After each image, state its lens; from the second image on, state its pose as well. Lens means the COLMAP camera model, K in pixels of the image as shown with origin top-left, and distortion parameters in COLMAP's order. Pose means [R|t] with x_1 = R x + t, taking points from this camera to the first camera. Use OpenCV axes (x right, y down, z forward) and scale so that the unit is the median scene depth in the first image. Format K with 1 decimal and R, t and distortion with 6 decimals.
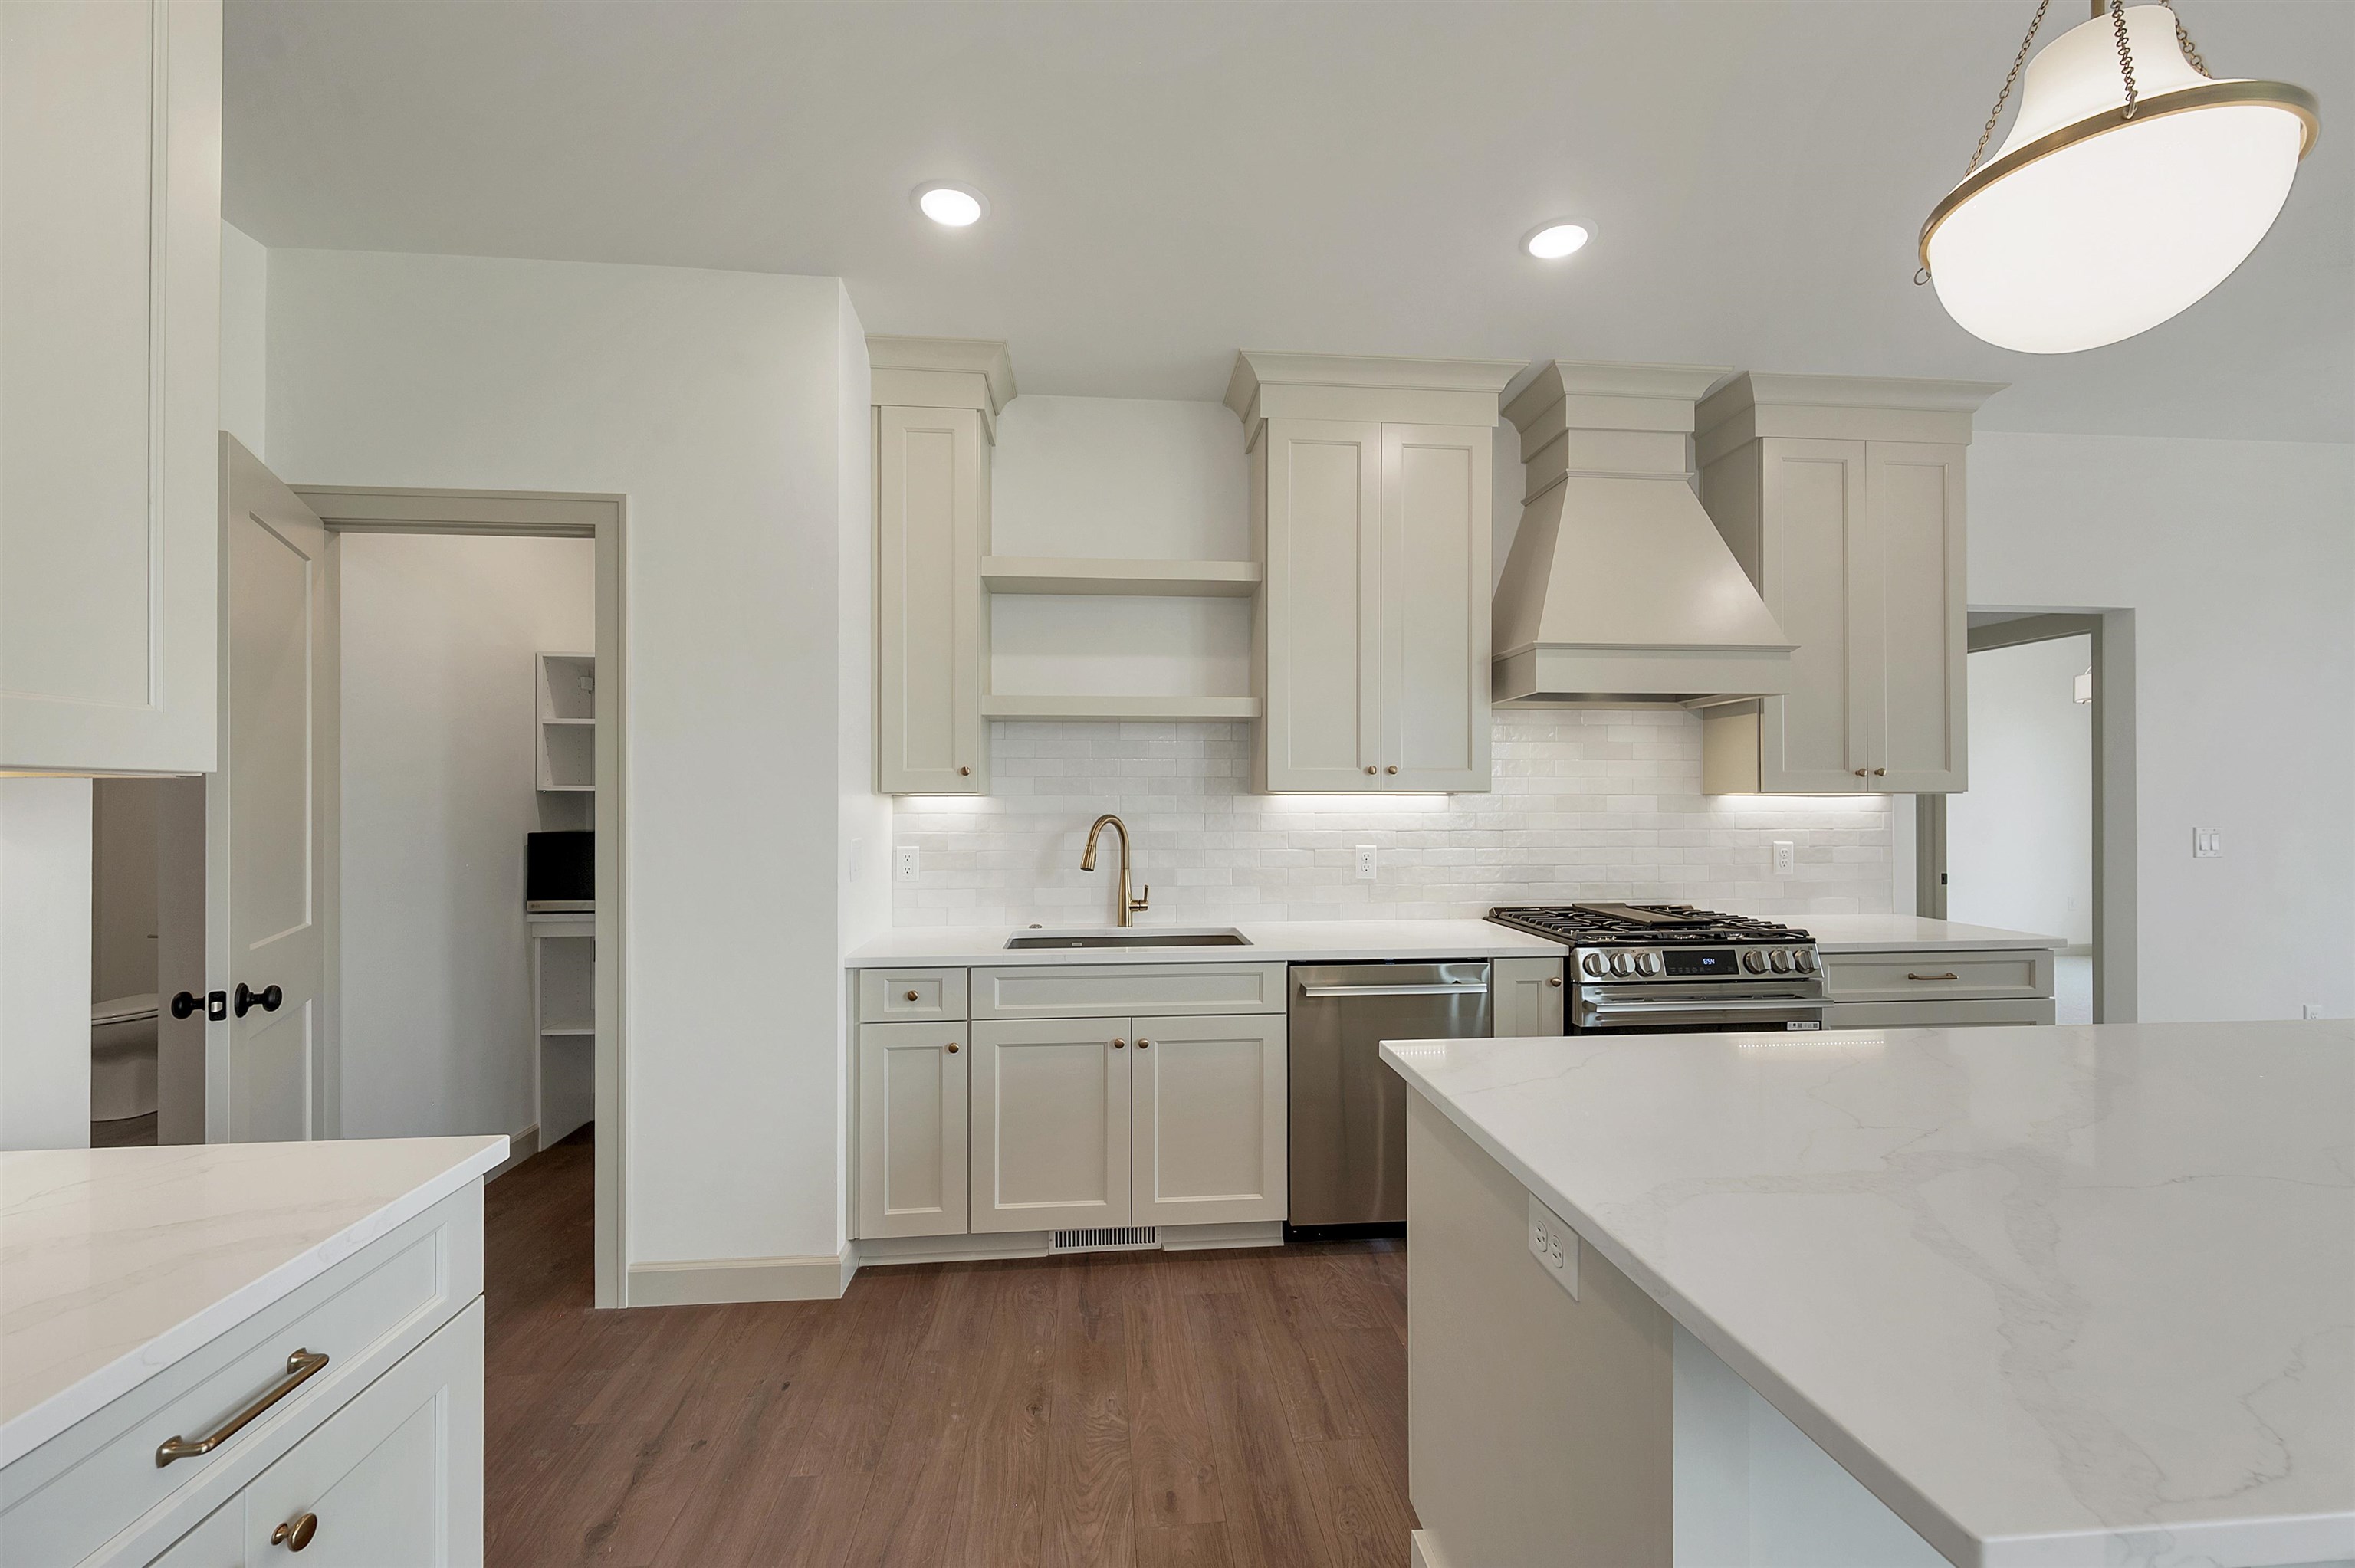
lens RADIAL K [[967.0, 0, 1170.0], [0, 967.0, 792.8], [0, 0, 1]] dist [0.000908, 0.000012]
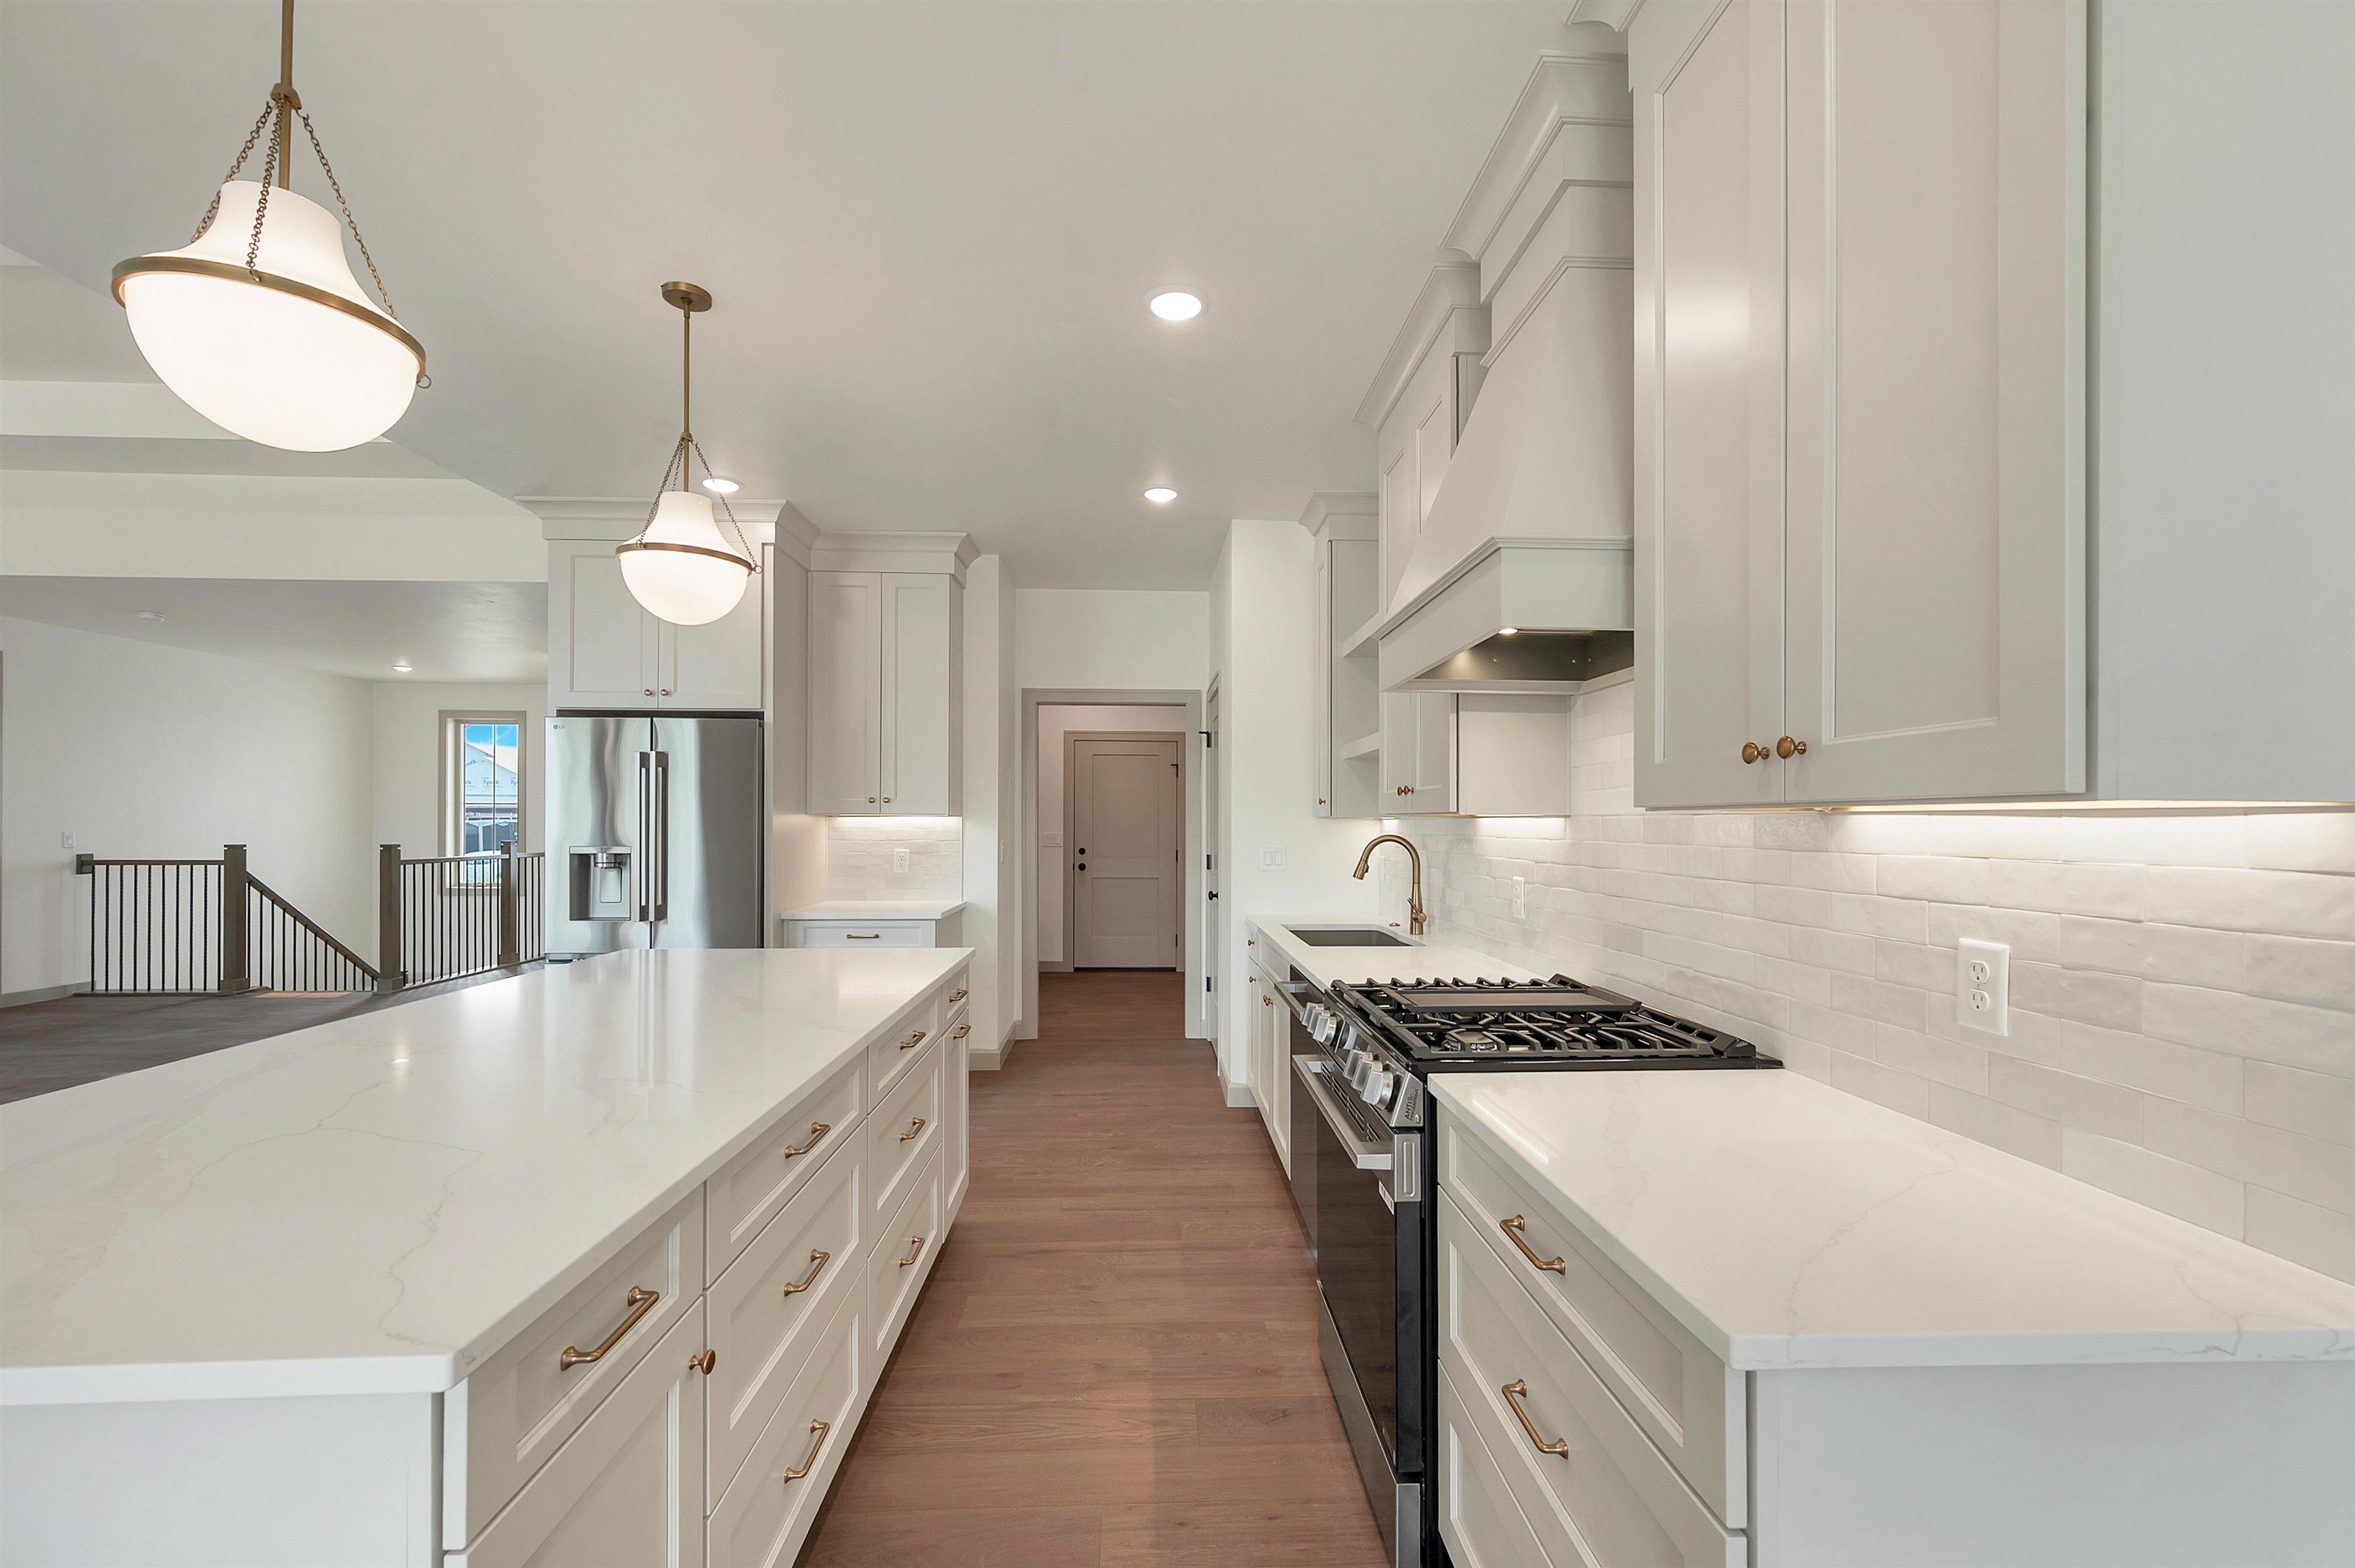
lens RADIAL K [[967.0, 0, 1182.7], [0, 967.0, 824.3], [0, 0, 1]] dist [0.000908, 0.000012]
pose [[-0.035111, 0.006411, -0.999363, 1.101685], [0.003204, 0.999975, 0.006303, 0.003365], [0.999378, -0.002980, -0.035130, 0.776434]]
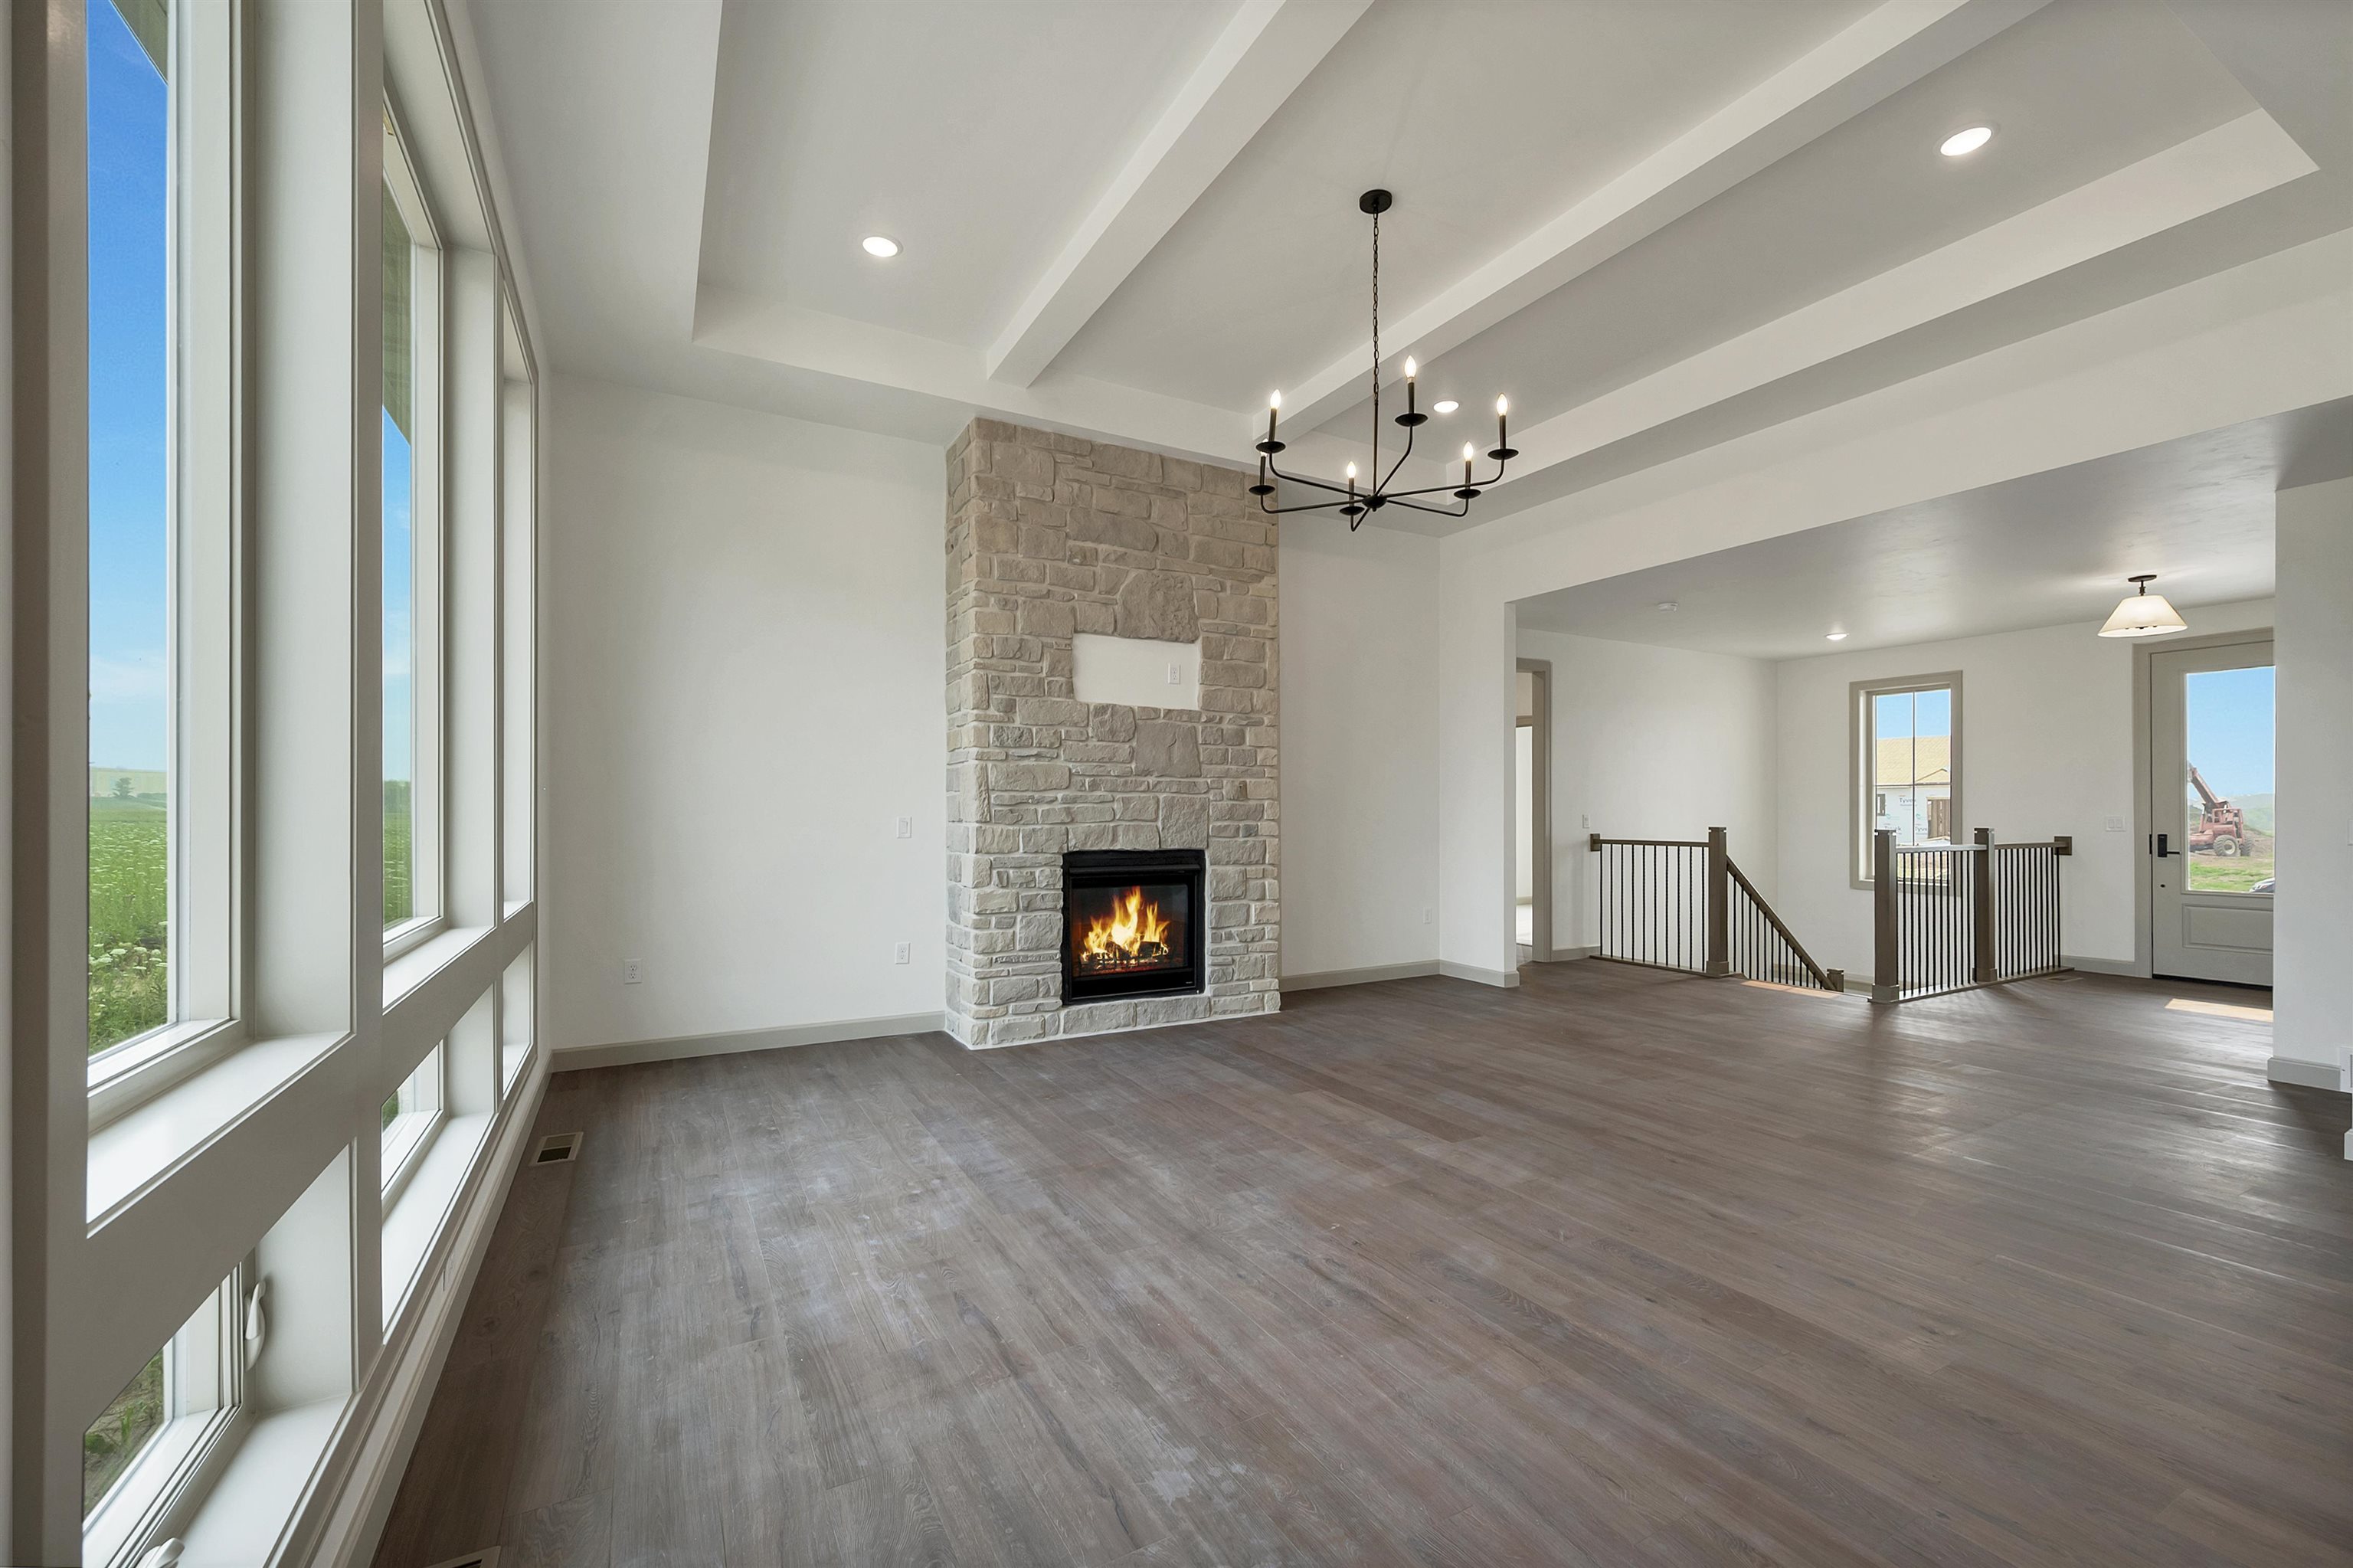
lens RADIAL K [[966.4, 0, 1183.2], [0, 966.4, 811.4], [0, 0, 1]] dist [0.000908, 0.000012]
pose [[-0.912088, 0.002431, -0.409986, 0.982550], [0.004546, 0.999981, -0.004185, 0.024675], [0.409968, -0.005681, -0.912082, 0.026870]]
